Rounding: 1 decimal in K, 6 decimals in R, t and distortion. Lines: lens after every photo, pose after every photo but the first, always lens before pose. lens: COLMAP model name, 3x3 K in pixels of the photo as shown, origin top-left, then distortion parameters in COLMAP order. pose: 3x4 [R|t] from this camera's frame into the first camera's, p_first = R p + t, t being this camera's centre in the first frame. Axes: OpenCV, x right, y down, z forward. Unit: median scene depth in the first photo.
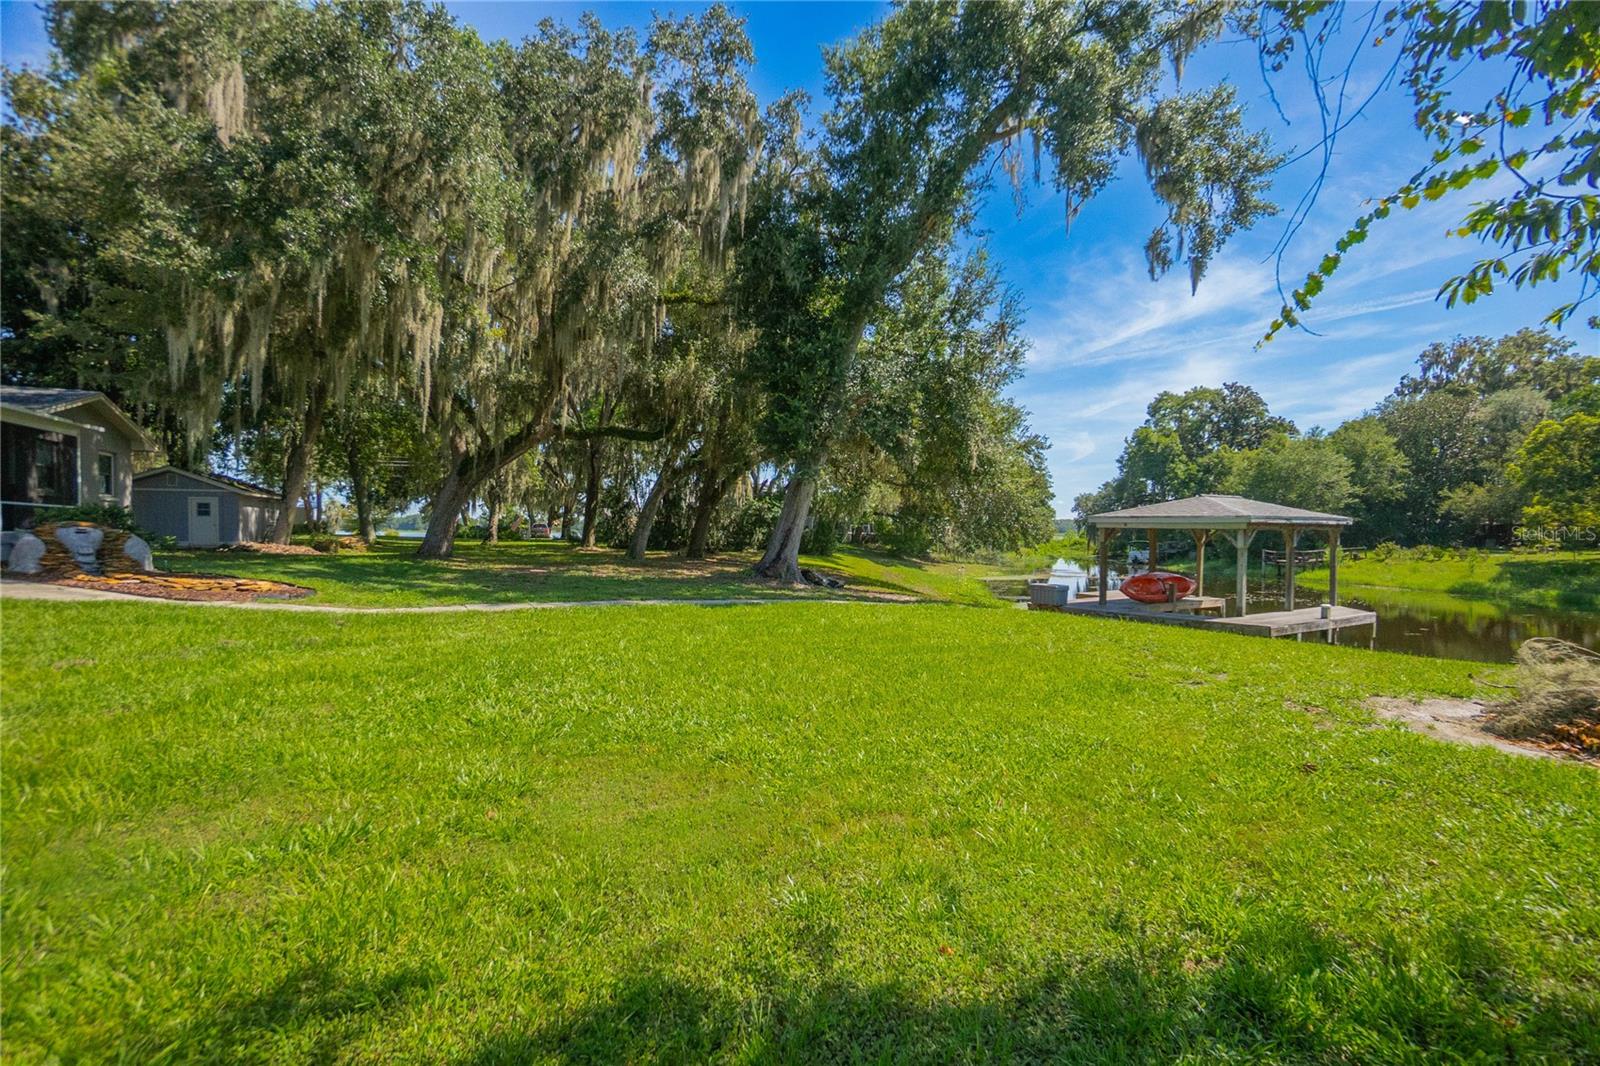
lens RADIAL K [[729.3, 0, 800.0], [0, 729.3, 533.0], [0, 0, 1]] dist [-0.043238, 0.023445]
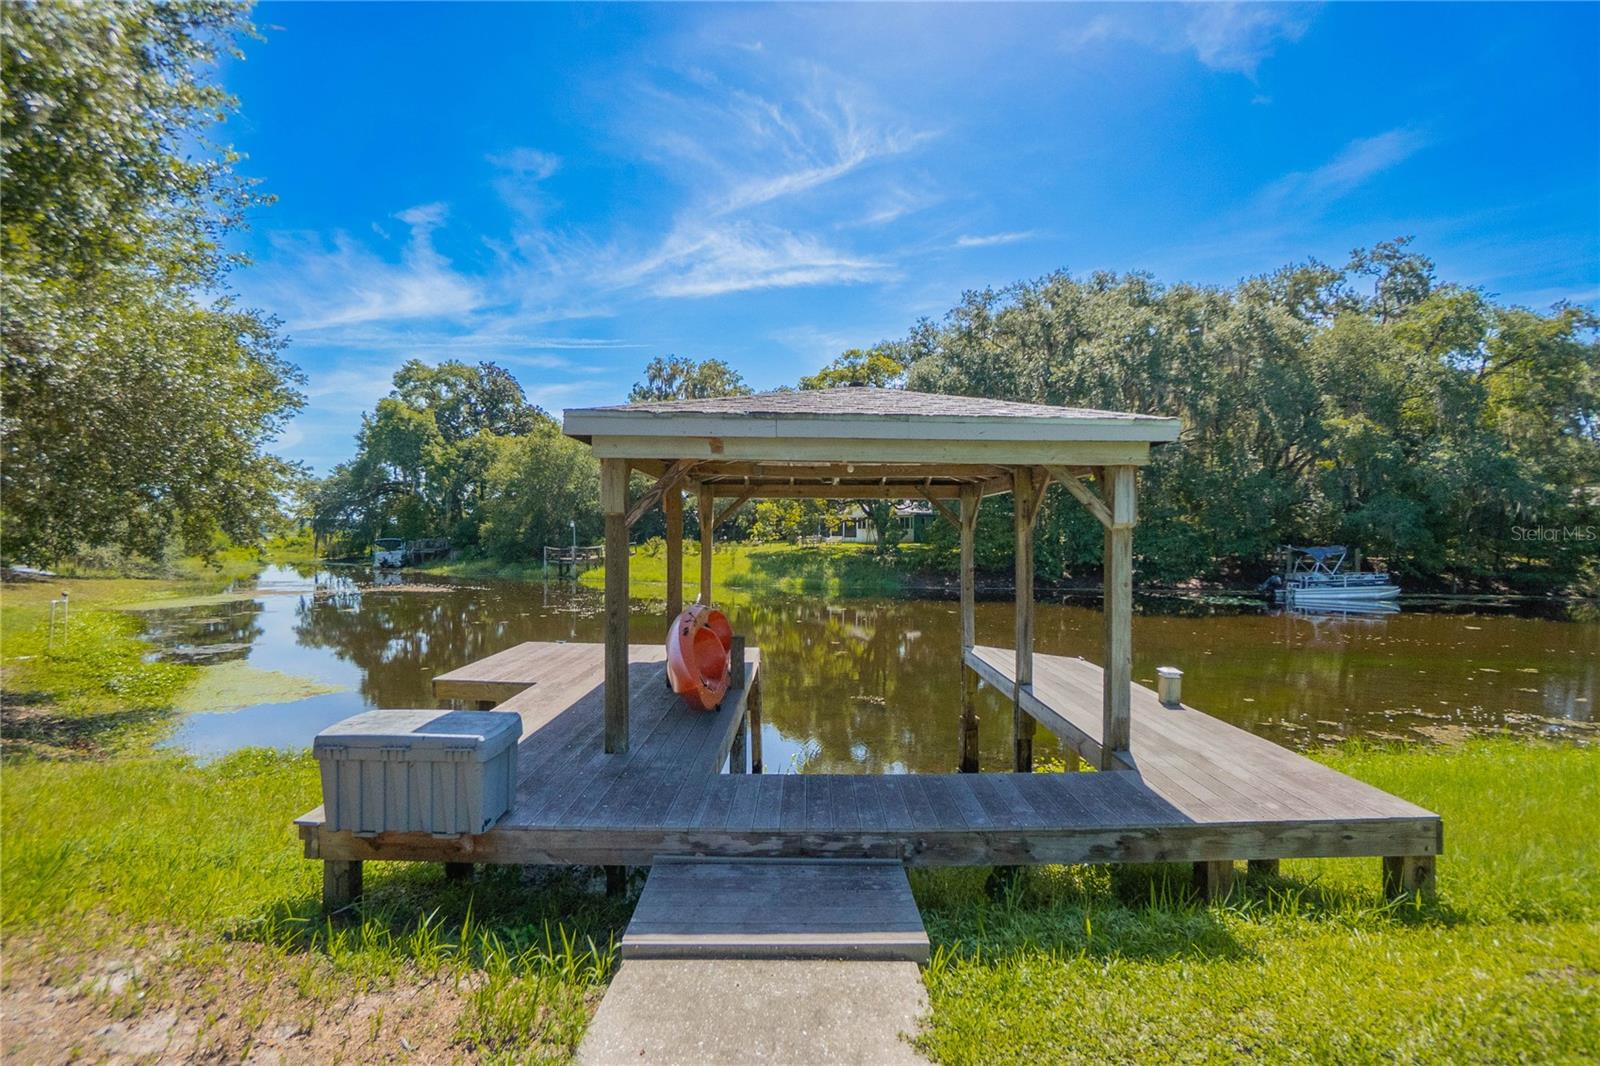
lens RADIAL K [[717.9, 0, 787.8], [0, 717.9, 541.8], [0, 0, 1]] dist [-0.070573, 0.023410]
pose [[0.544274, -0.012310, 0.838817, 0.065841], [0.002384, 0.999911, 0.013127, 0.005506], [-0.838904, -0.005145, 0.544254, 0.228067]]
